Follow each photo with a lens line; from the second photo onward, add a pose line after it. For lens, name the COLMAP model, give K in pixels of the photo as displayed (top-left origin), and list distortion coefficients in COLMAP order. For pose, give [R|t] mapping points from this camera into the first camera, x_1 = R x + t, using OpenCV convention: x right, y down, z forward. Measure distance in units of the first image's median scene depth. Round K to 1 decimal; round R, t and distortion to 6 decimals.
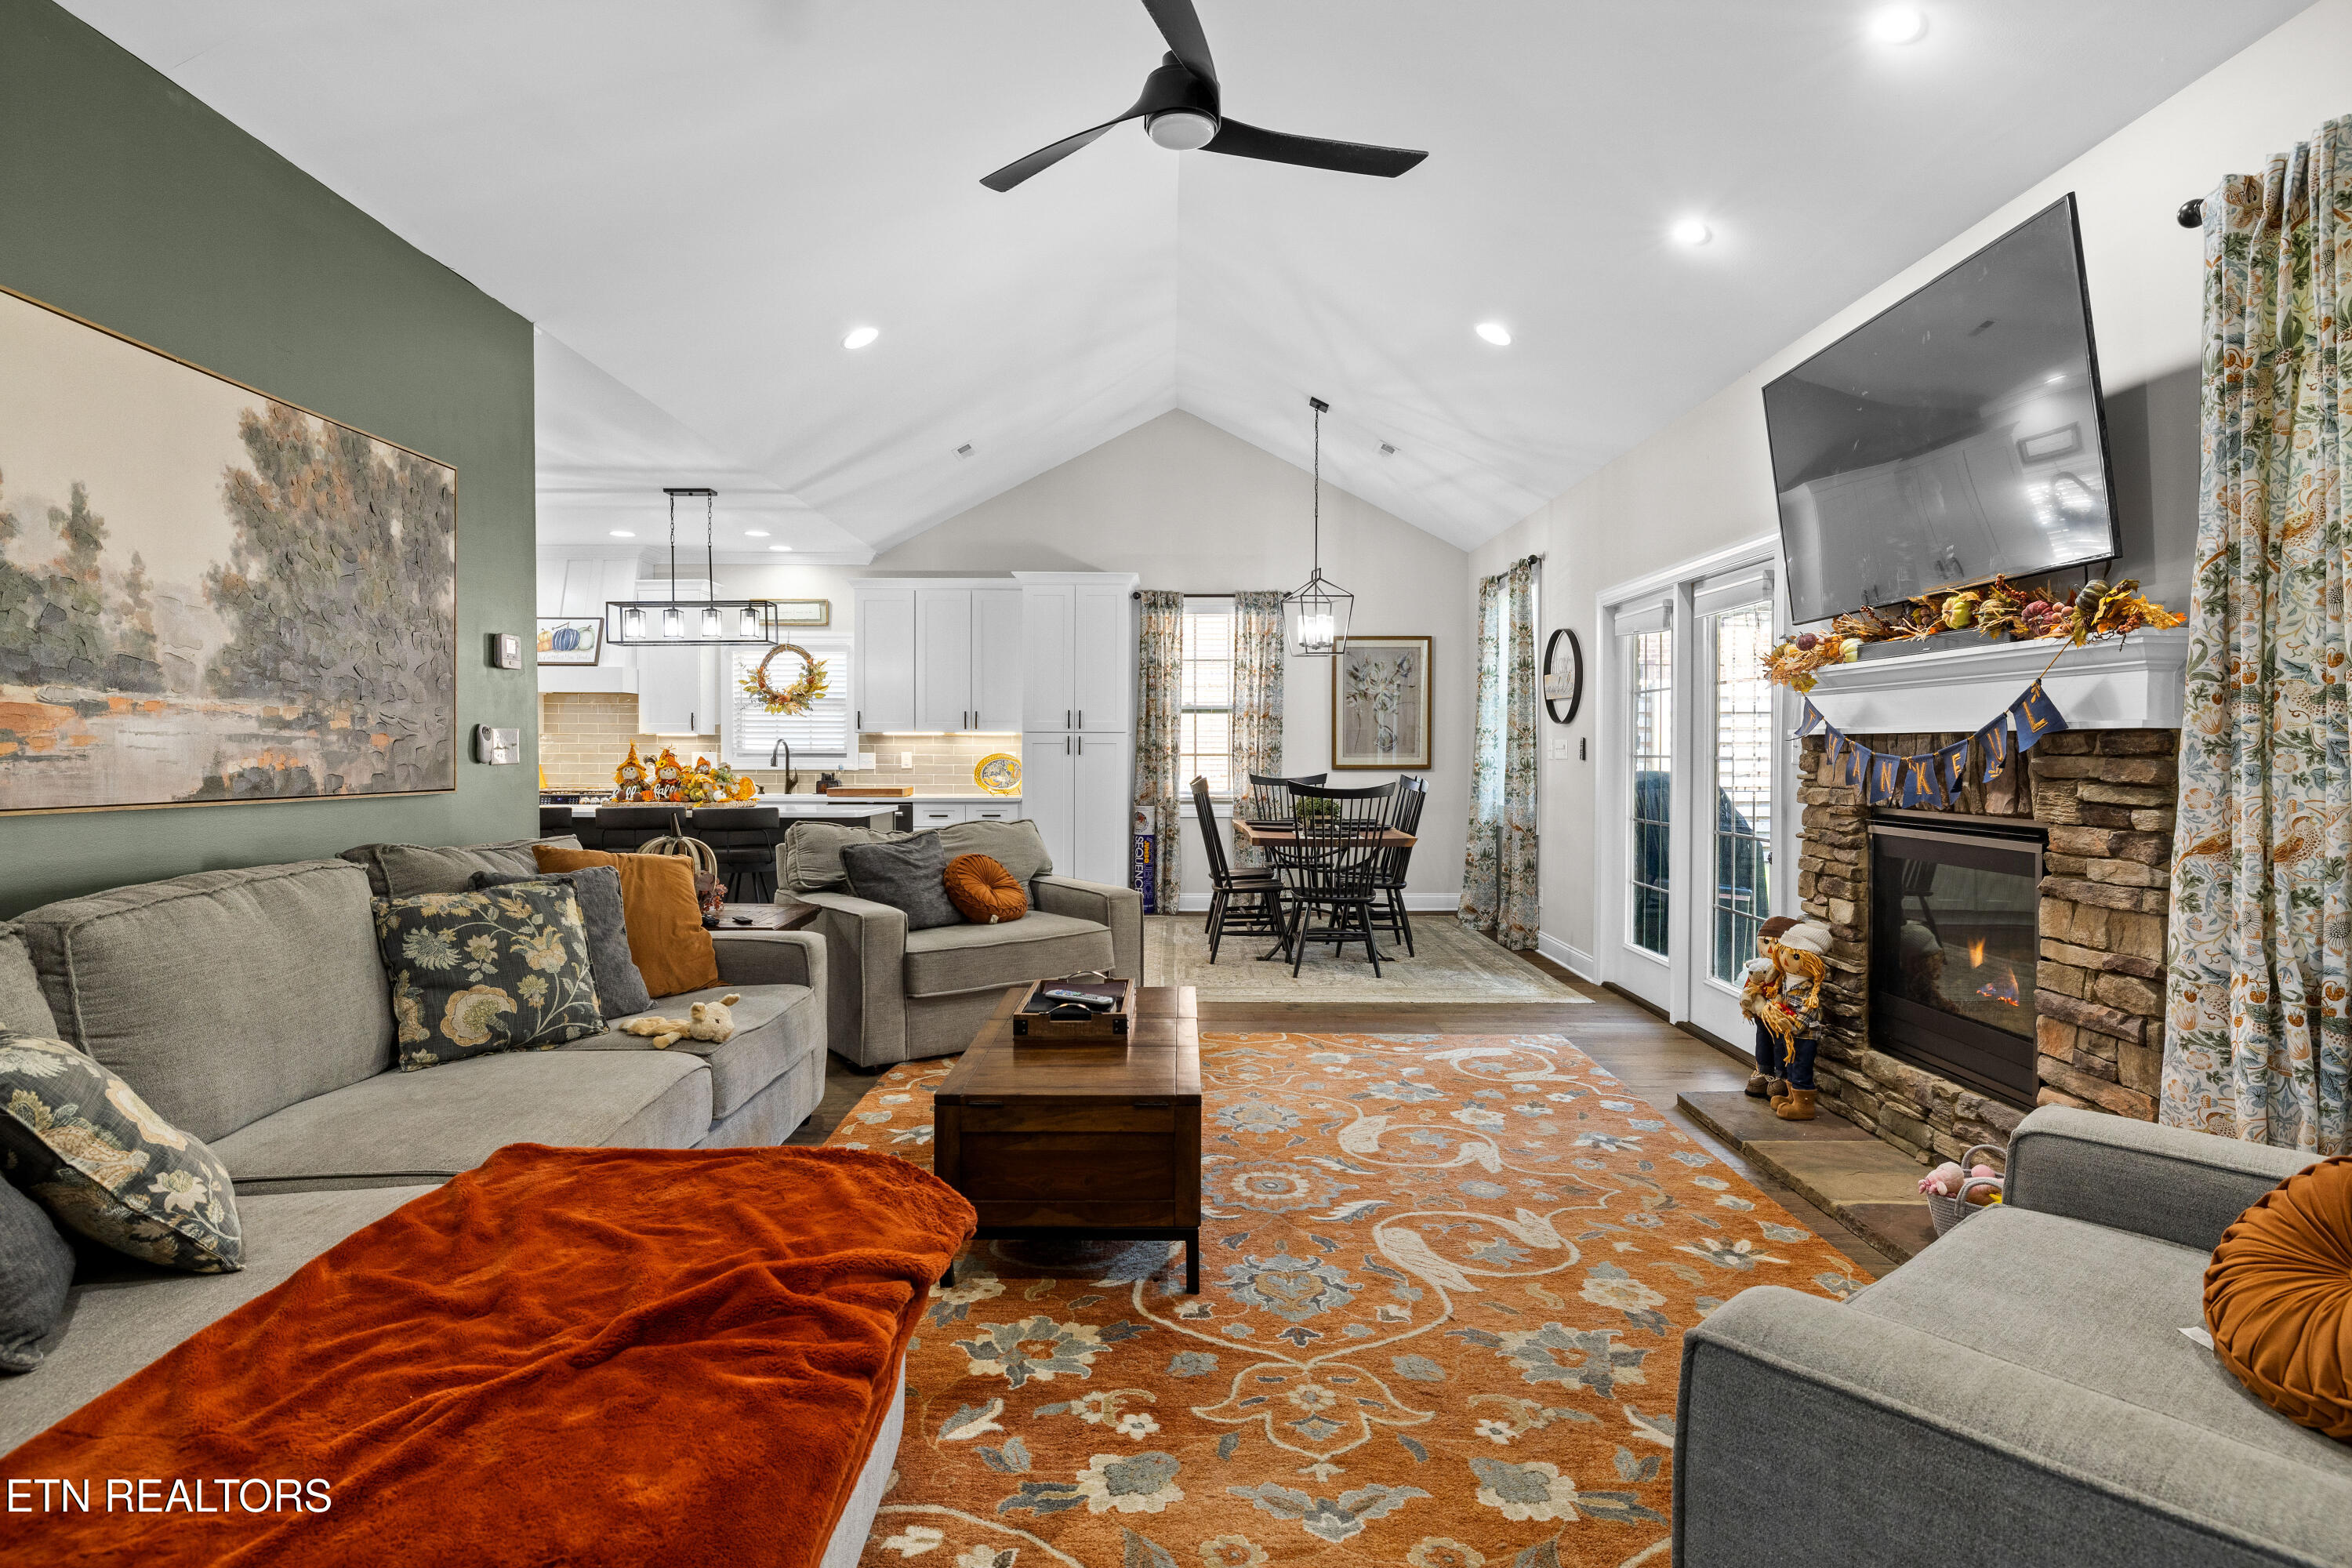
lens RADIAL K [[1234.4, 0, 1157.7], [0, 1234.4, 770.9], [0, 0, 1]] dist [-0.004731, 0.000494]
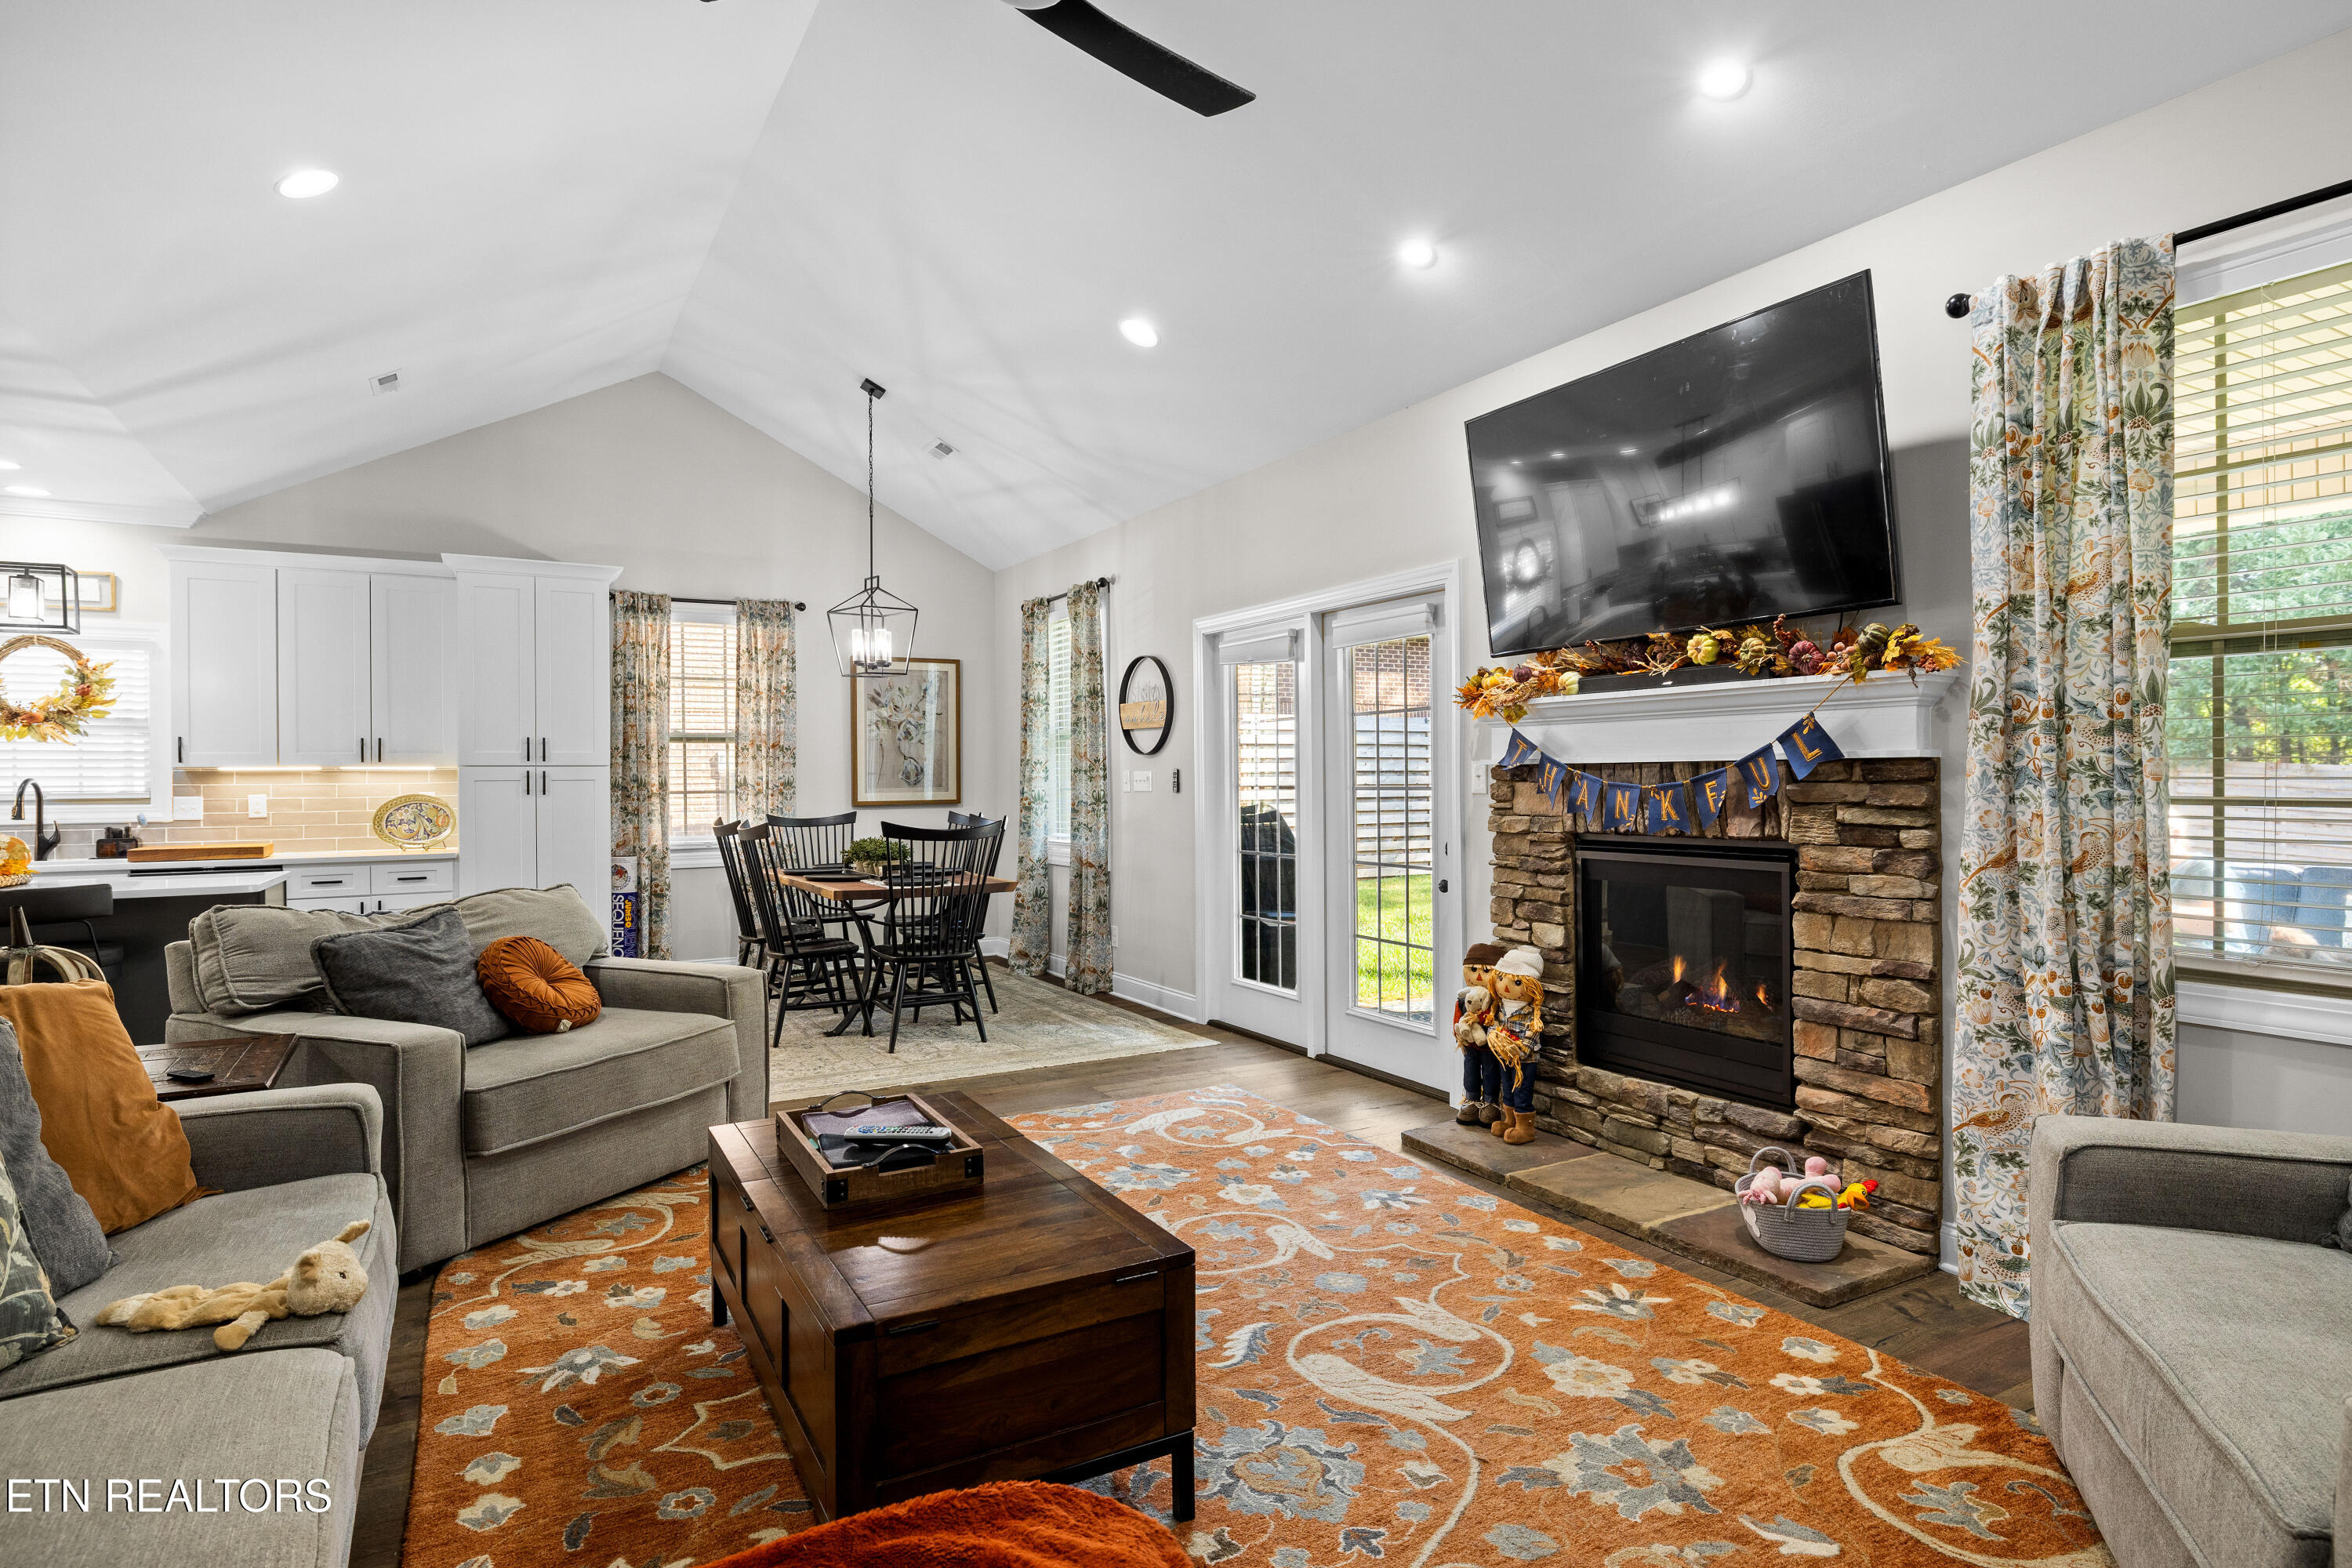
lens RADIAL K [[1264.0, 0, 1184.8], [0, 1264.0, 783.8], [0, 0, 1]] dist [-0.006718, 0.001481]
pose [[0.865254, -0.011666, 0.501198, -0.274159], [0.019552, 0.999754, -0.010484, -0.008781], [-0.500952, 0.018871, 0.865269, 0.264484]]
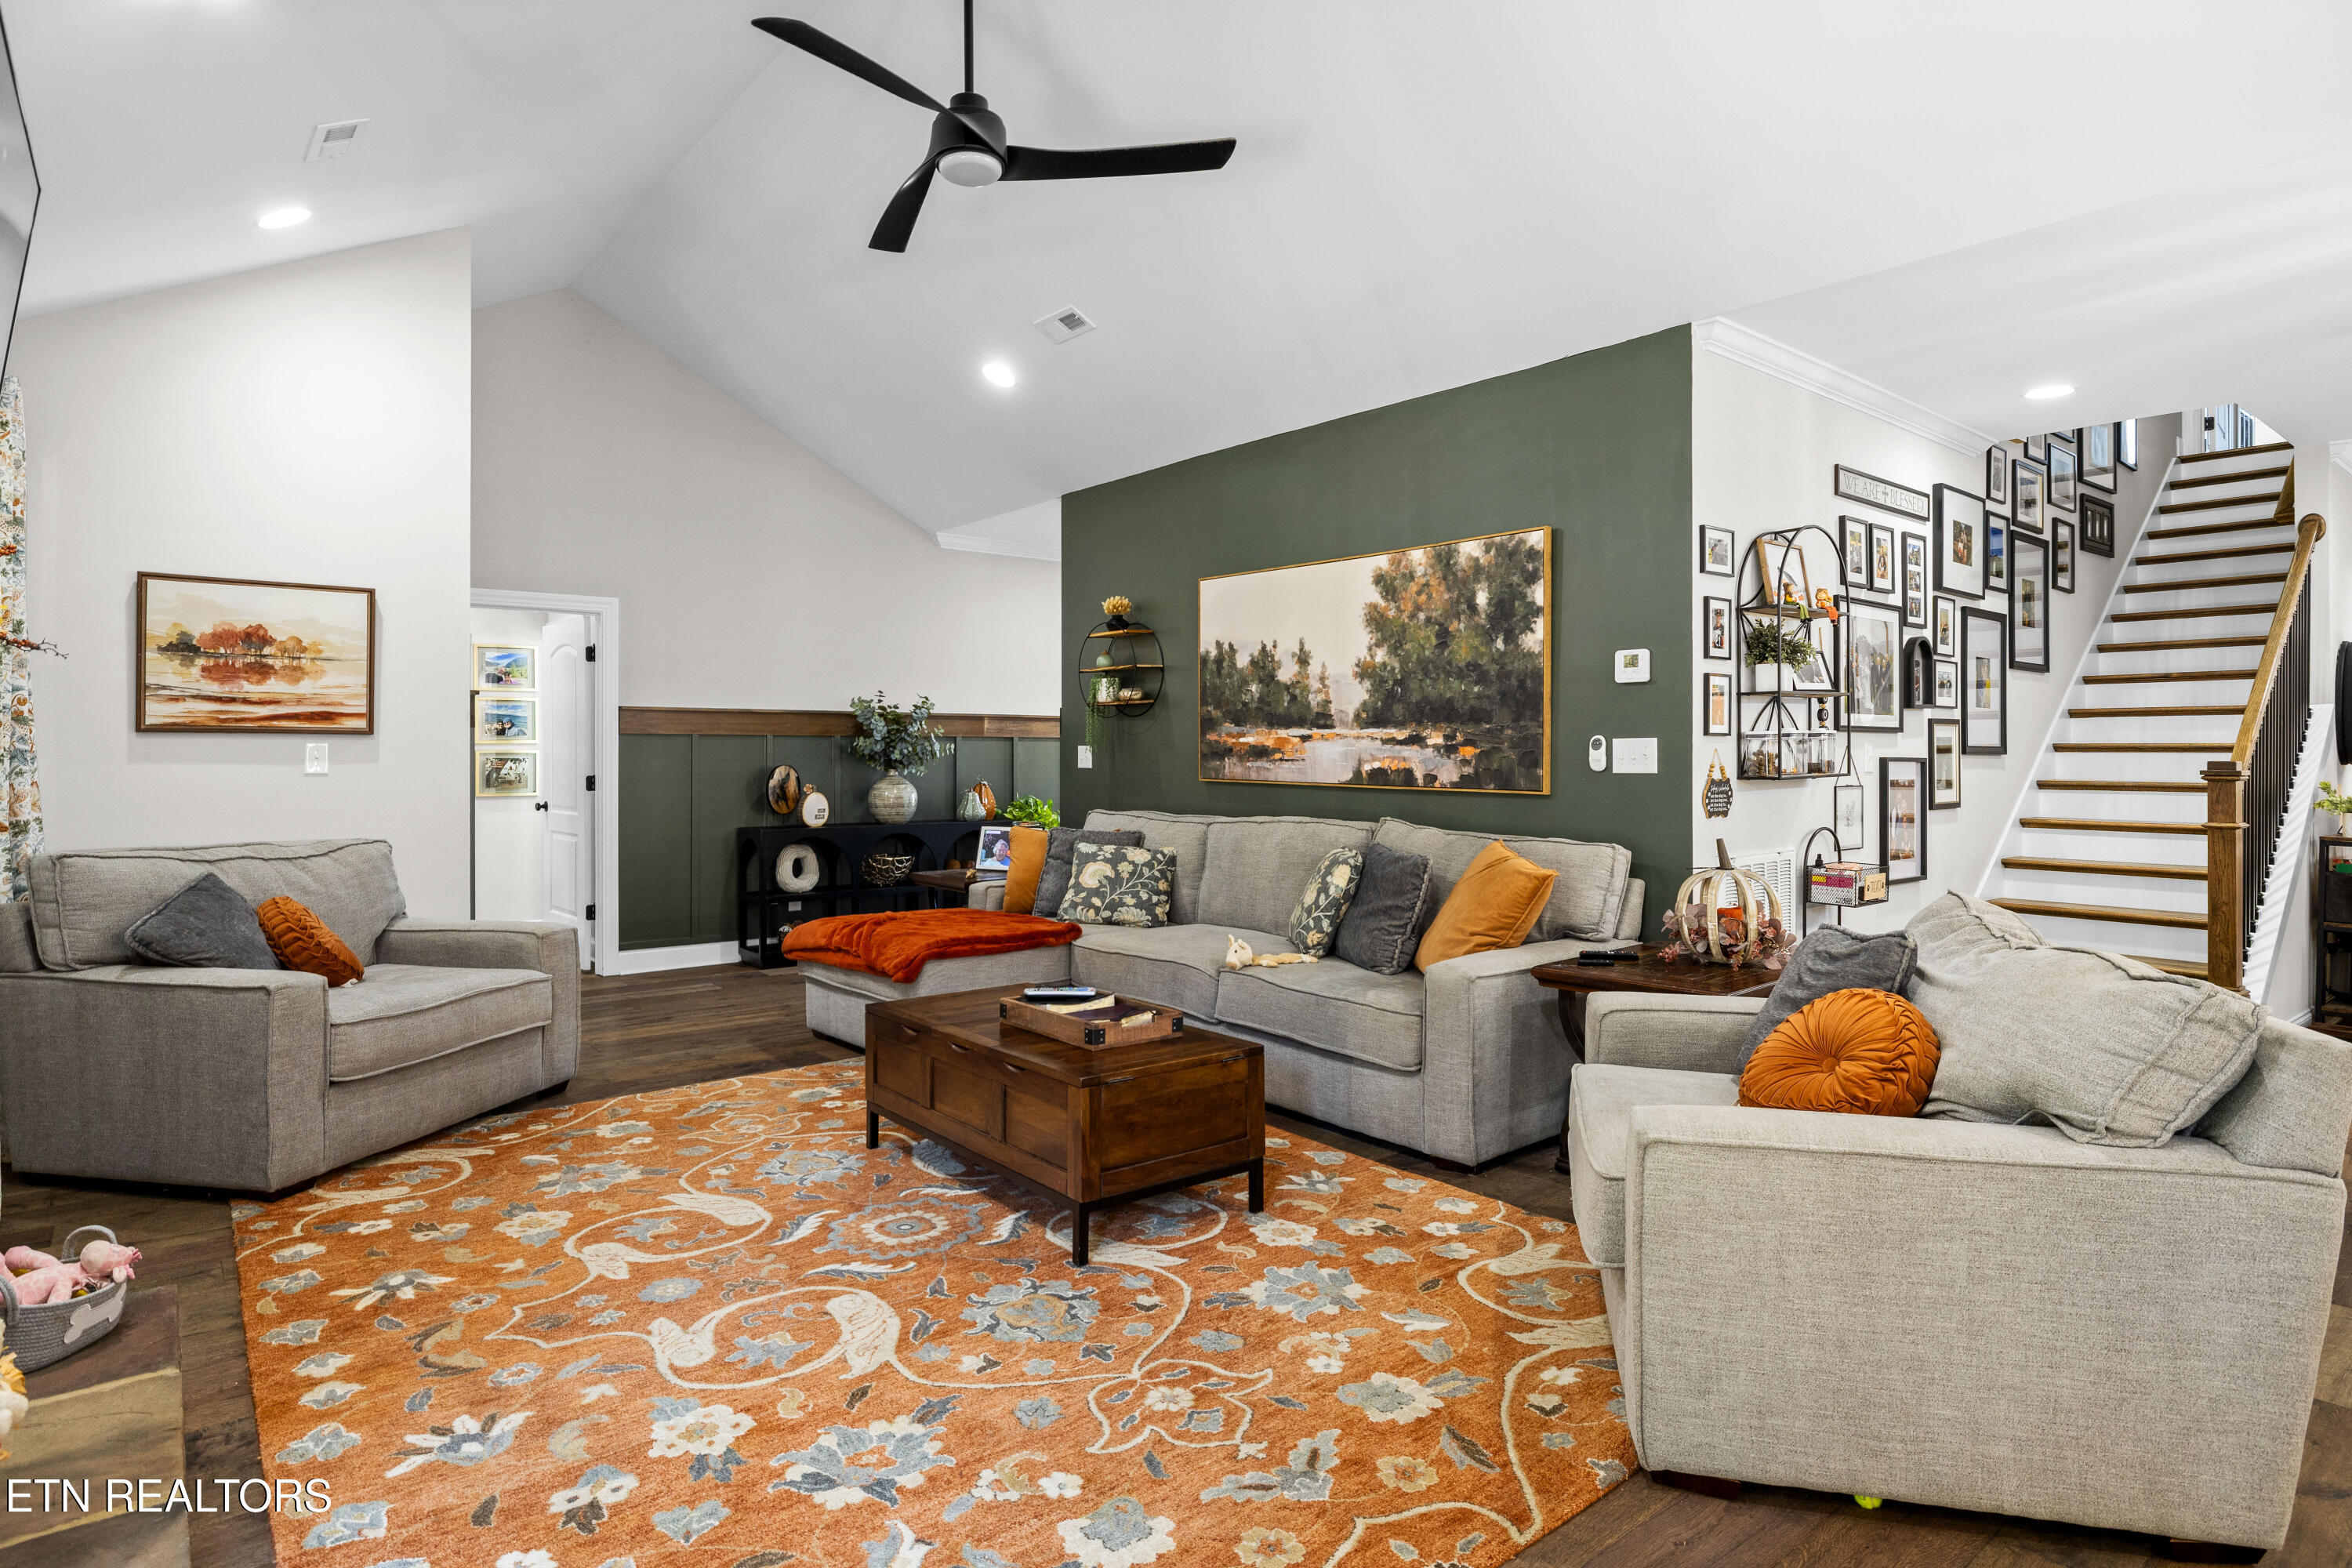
lens RADIAL K [[1264.0, 0, 1182.5], [0, 1264.0, 758.6], [0, 0, 1]] dist [-0.006718, 0.001481]
pose [[-0.767760, 0.001109, -0.640736, 0.530850], [-0.013822, 0.999737, 0.018293, -0.036964], [0.640588, 0.022901, -0.767543, 1.823996]]
